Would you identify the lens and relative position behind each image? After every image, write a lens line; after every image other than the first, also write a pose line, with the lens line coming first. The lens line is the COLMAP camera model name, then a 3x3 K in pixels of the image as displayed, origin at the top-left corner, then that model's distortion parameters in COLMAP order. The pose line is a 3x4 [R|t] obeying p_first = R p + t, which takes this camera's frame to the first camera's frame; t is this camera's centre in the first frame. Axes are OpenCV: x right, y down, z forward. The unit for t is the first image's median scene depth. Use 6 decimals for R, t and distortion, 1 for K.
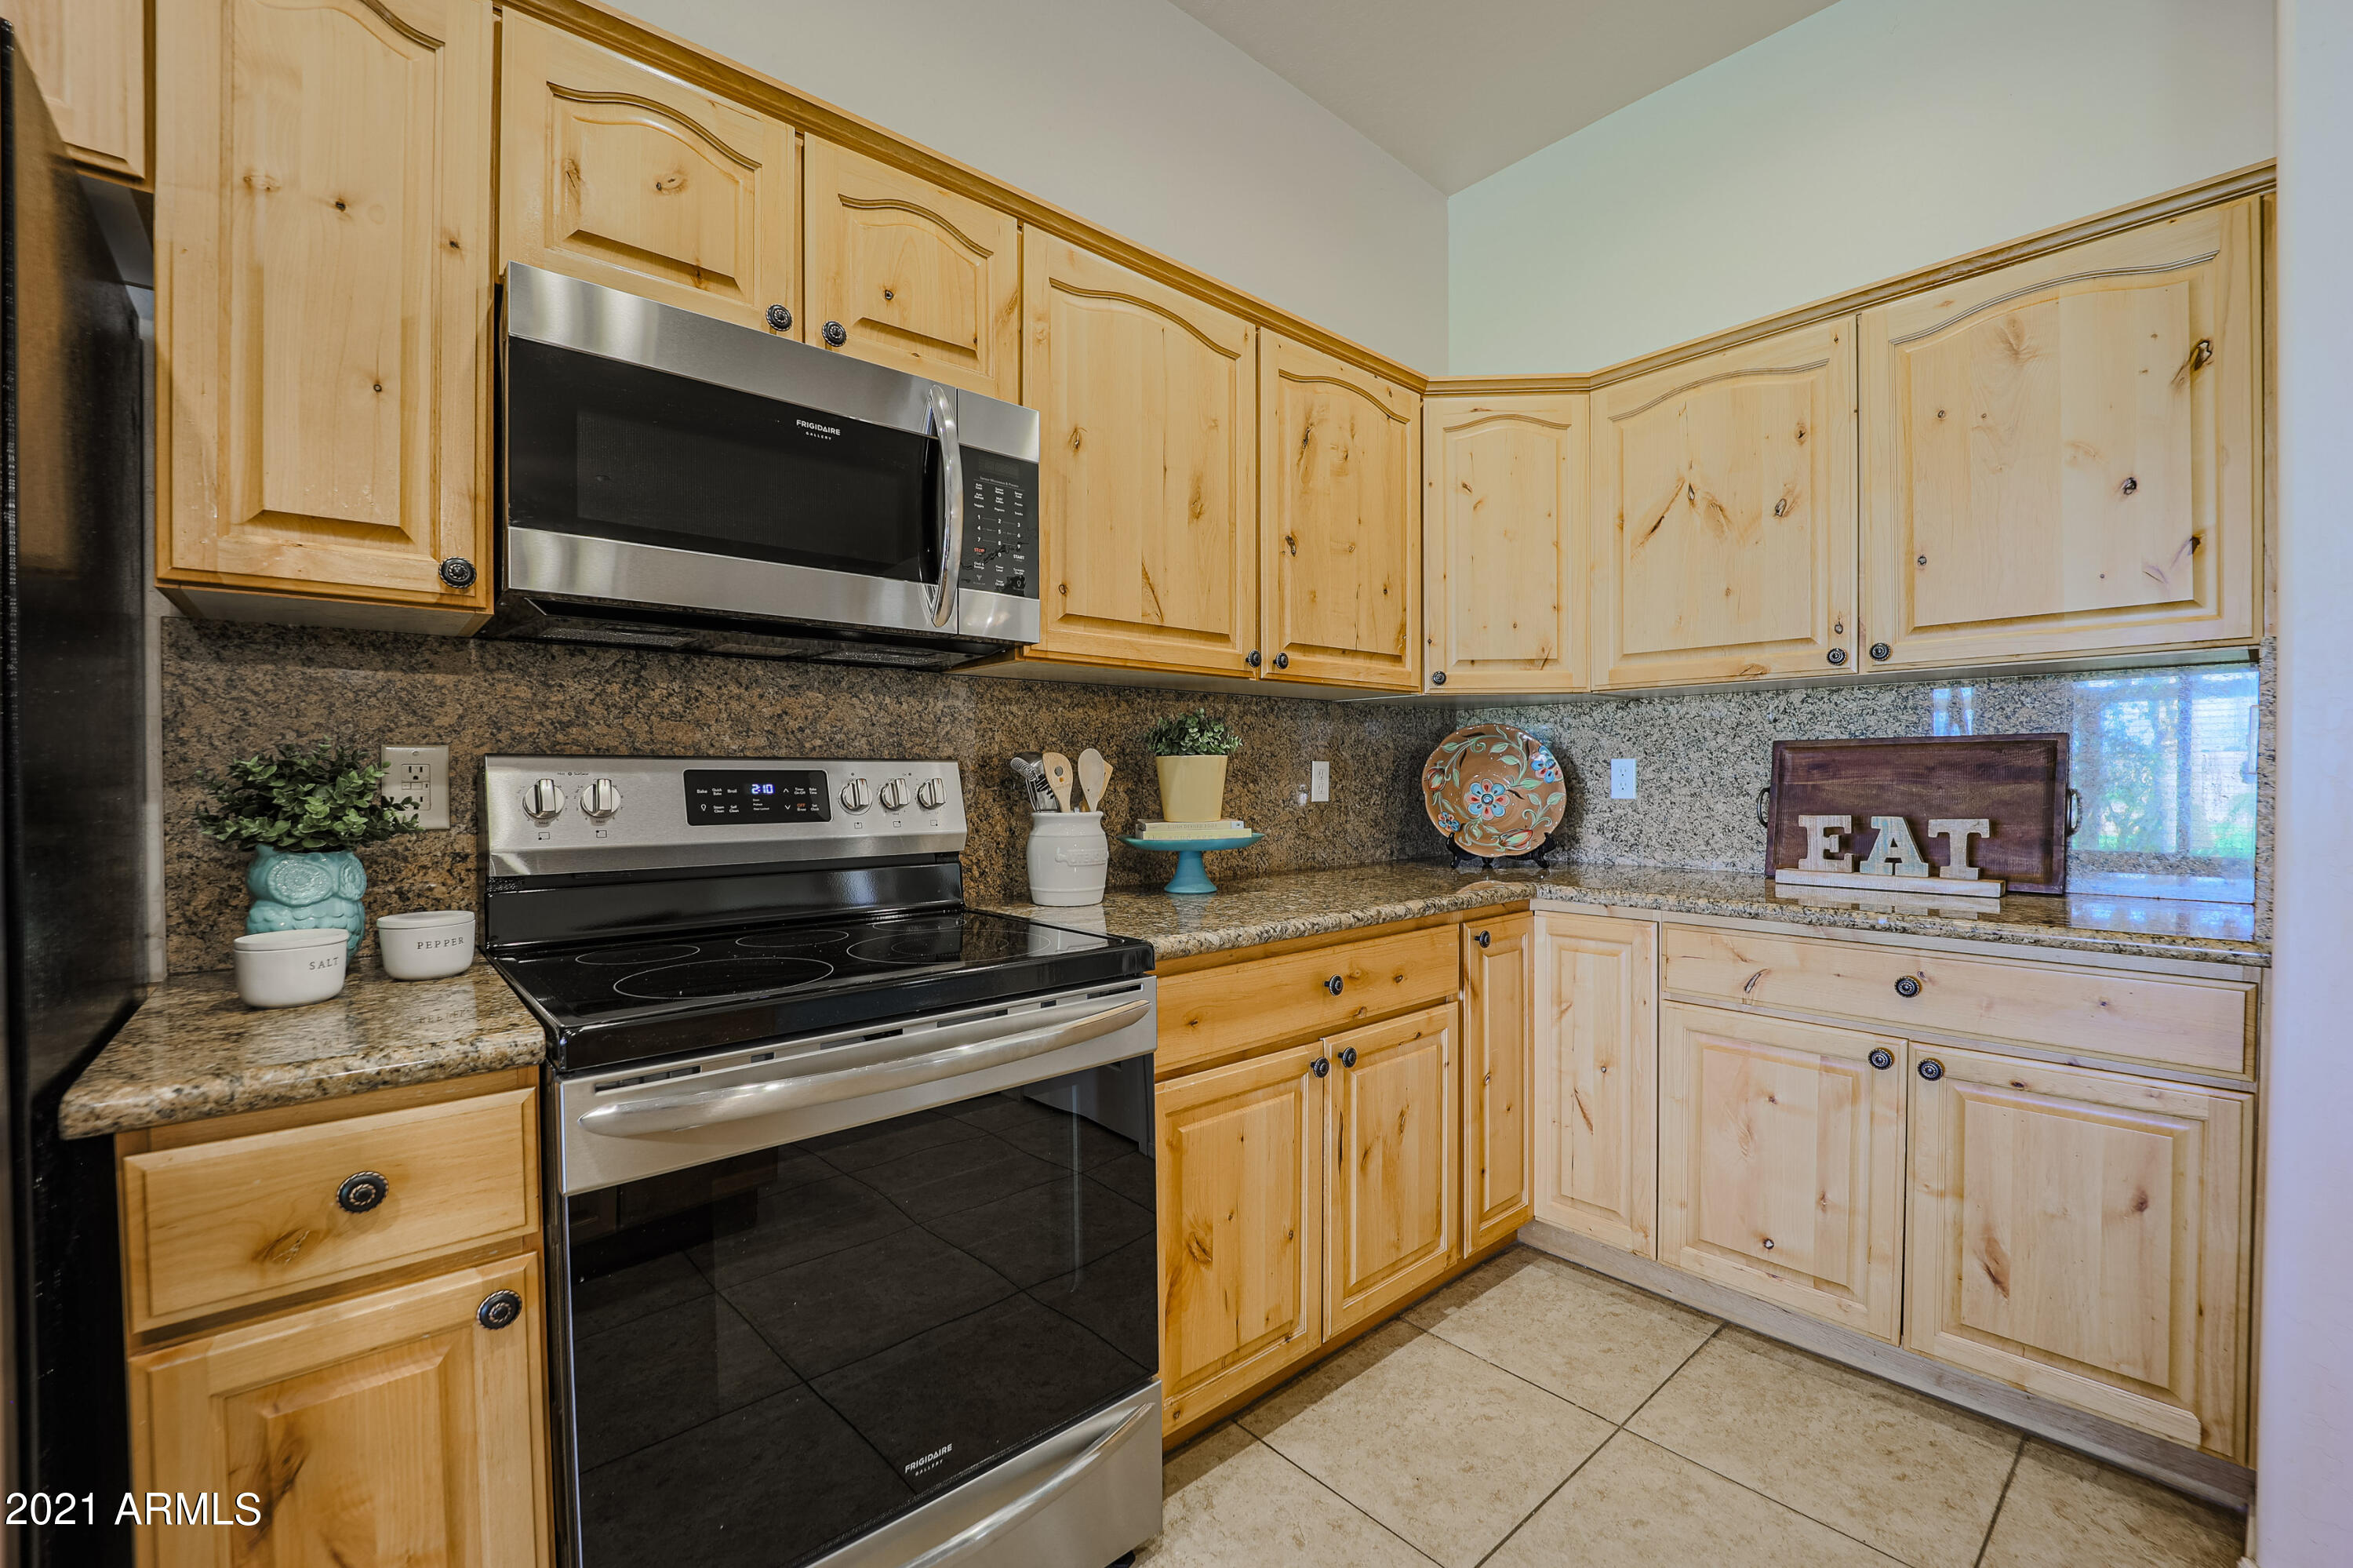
lens RADIAL K [[967.9, 0, 1179.2], [0, 967.9, 791.4], [0, 0, 1]] dist [-0.018157, -0.001907]
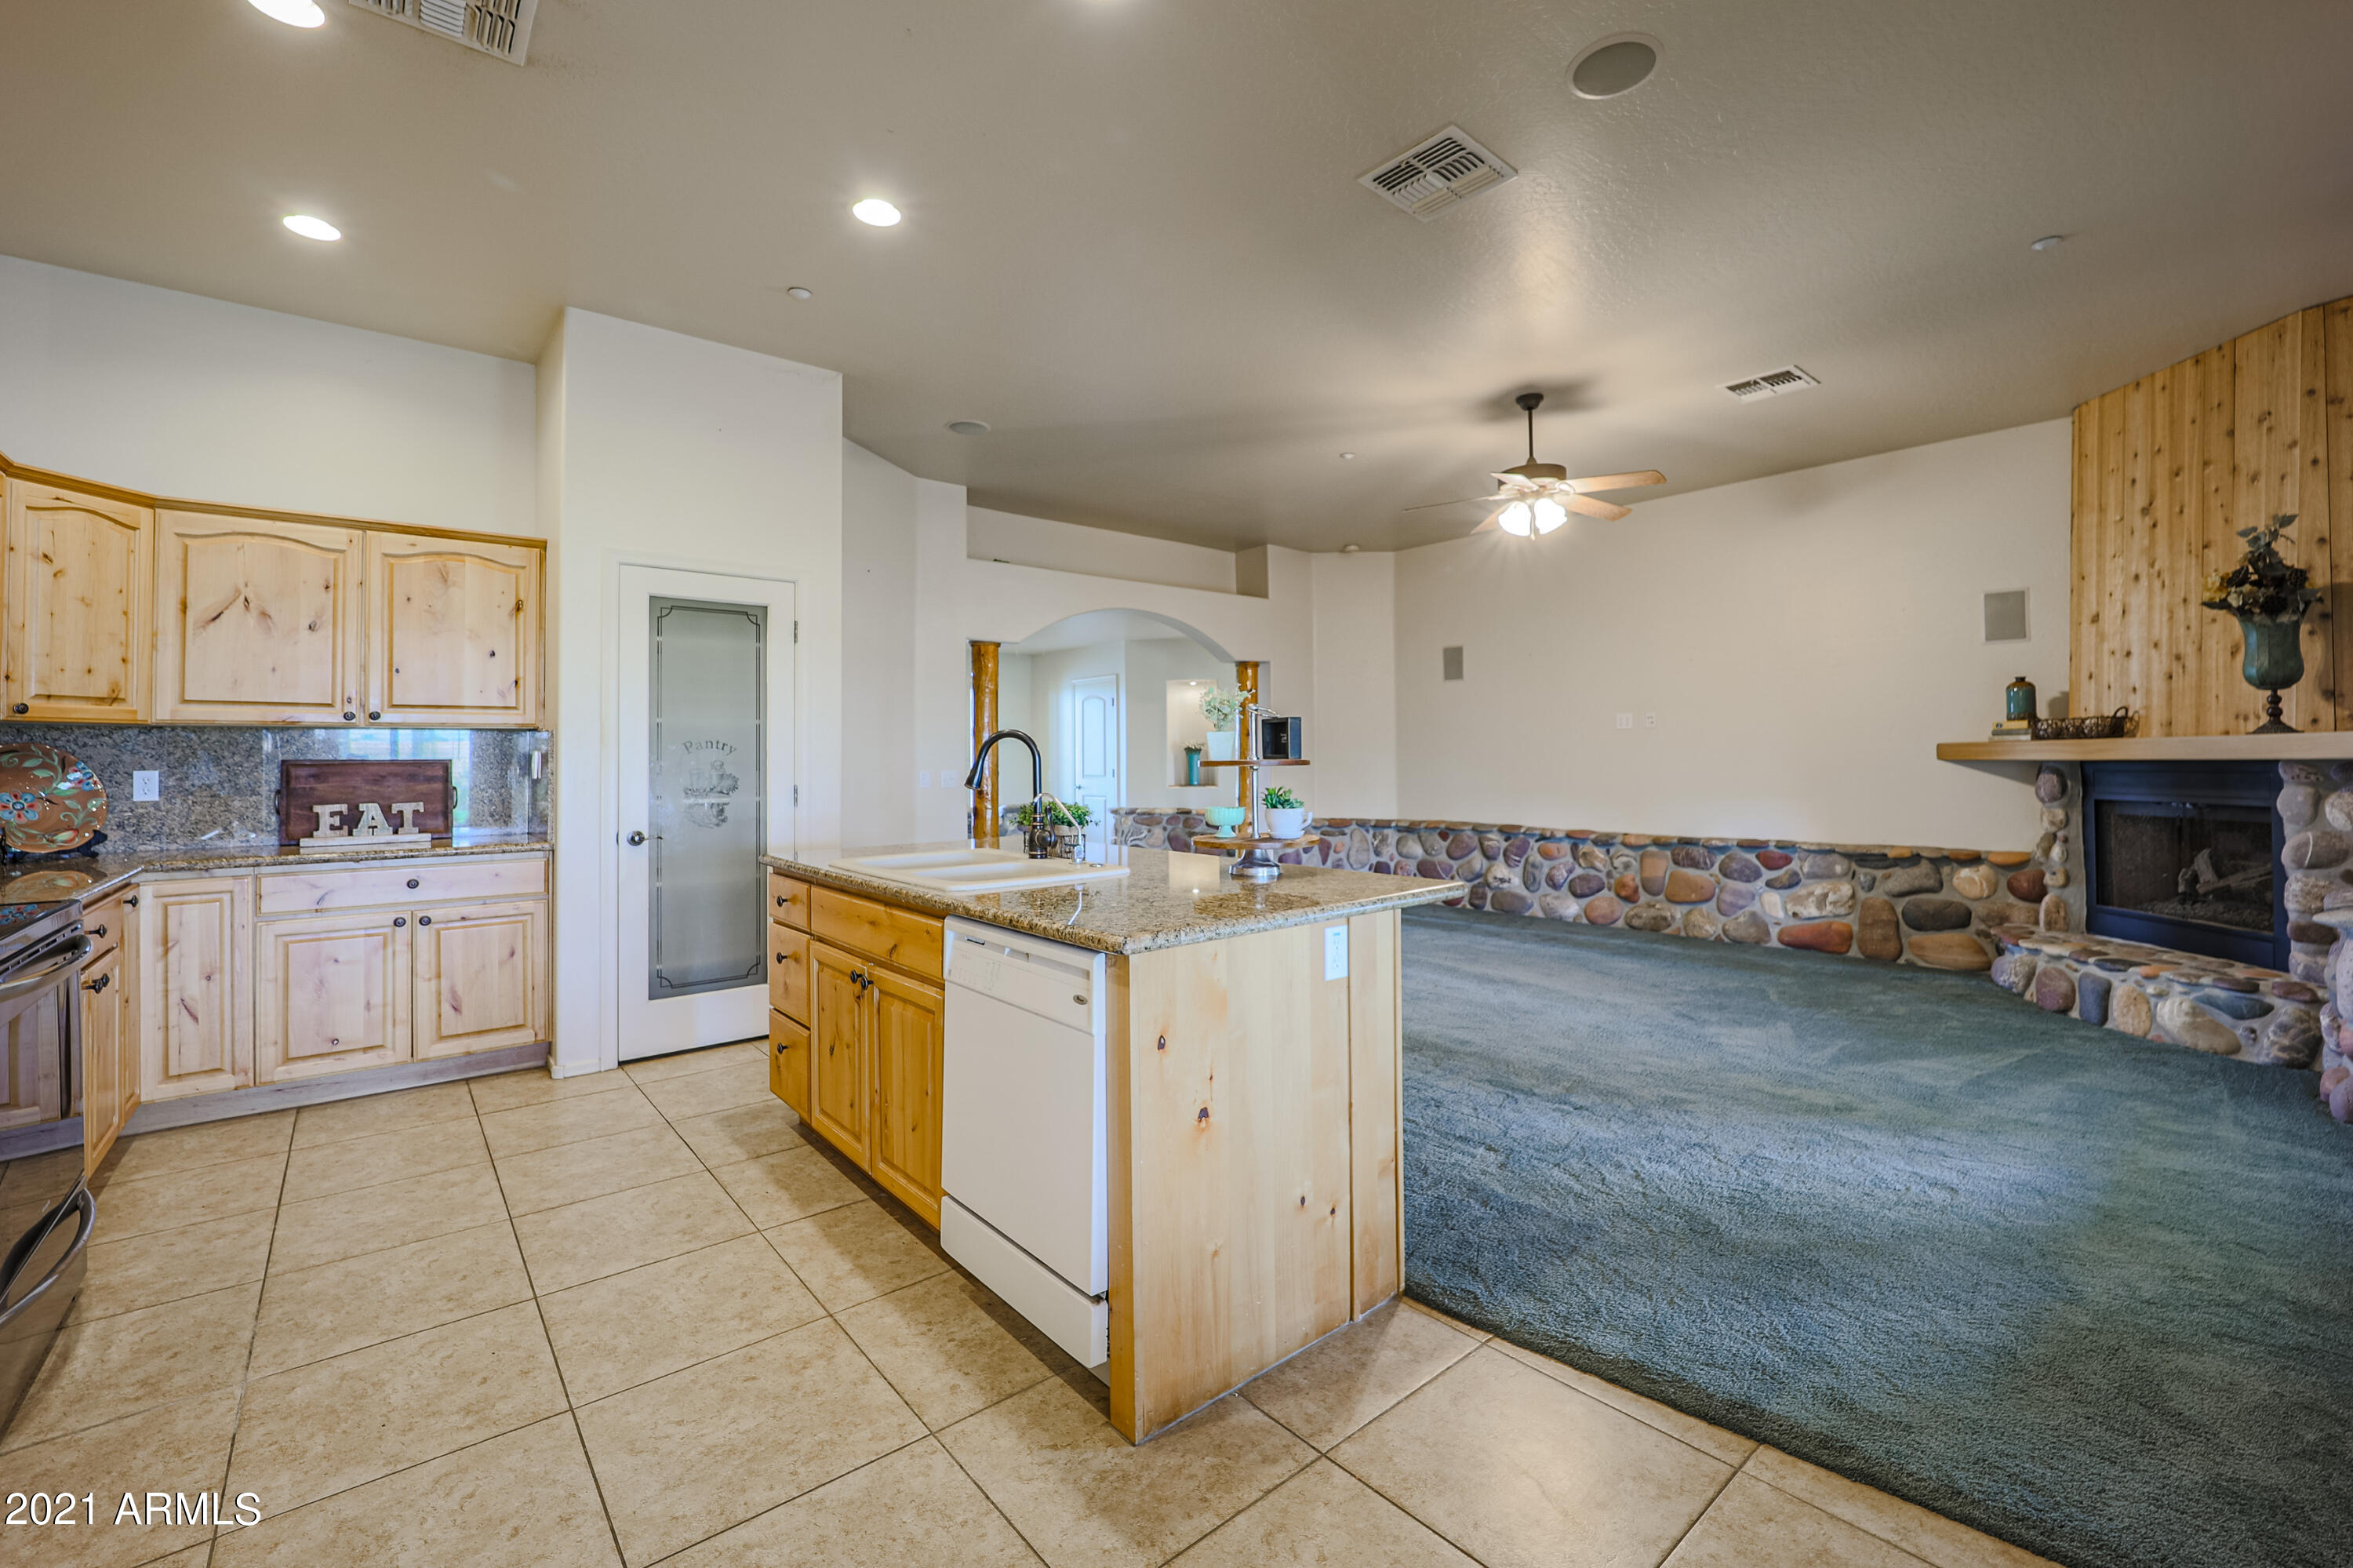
lens RADIAL K [[967.9, 0, 1188.2], [0, 967.9, 742.4], [0, 0, 1]] dist [-0.018157, -0.001907]
pose [[0.012963, 0.017266, 0.999767, -1.186644], [0.020922, 0.999627, -0.017535, -0.028731], [-0.999697, 0.021145, 0.012597, -0.656121]]
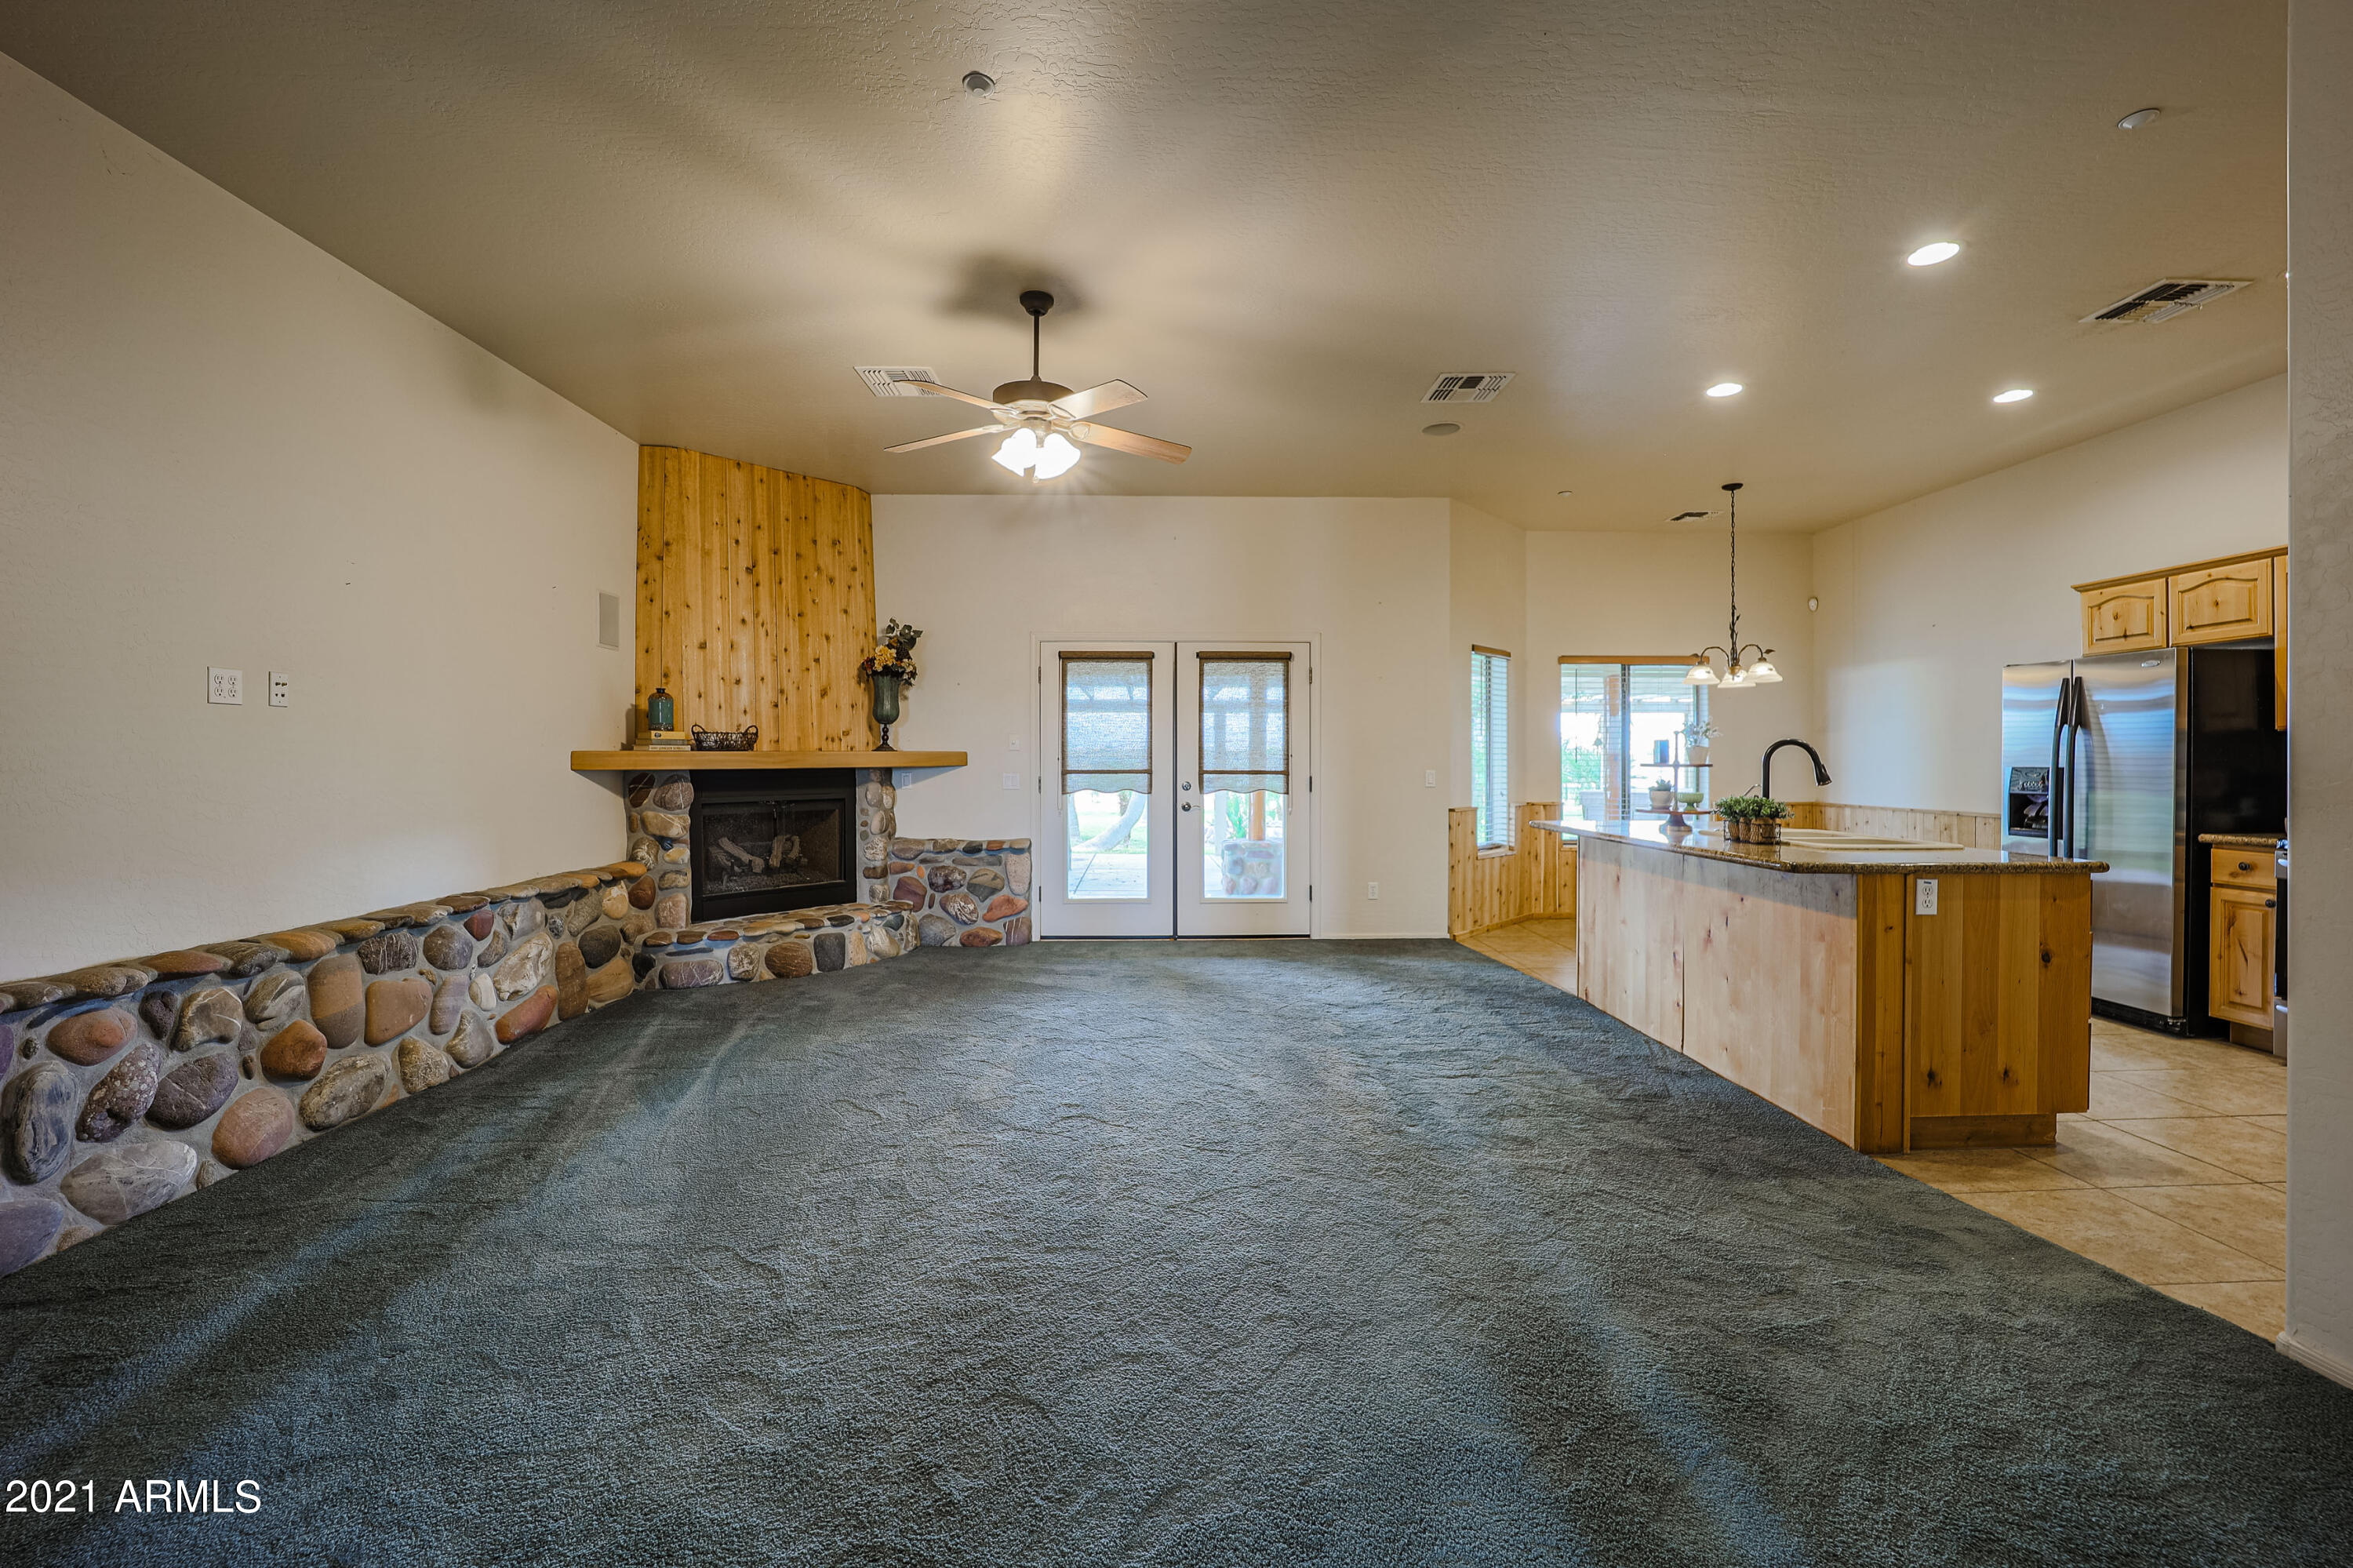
lens RADIAL K [[967.9, 0, 1180.8], [0, 967.9, 763.3], [0, 0, 1]] dist [-0.018157, -0.001907]
pose [[-0.636073, 0.004216, -0.771618, 2.782294], [-0.009375, 0.999869, 0.013191, -0.046807], [0.771572, 0.015625, -0.635950, -0.046458]]
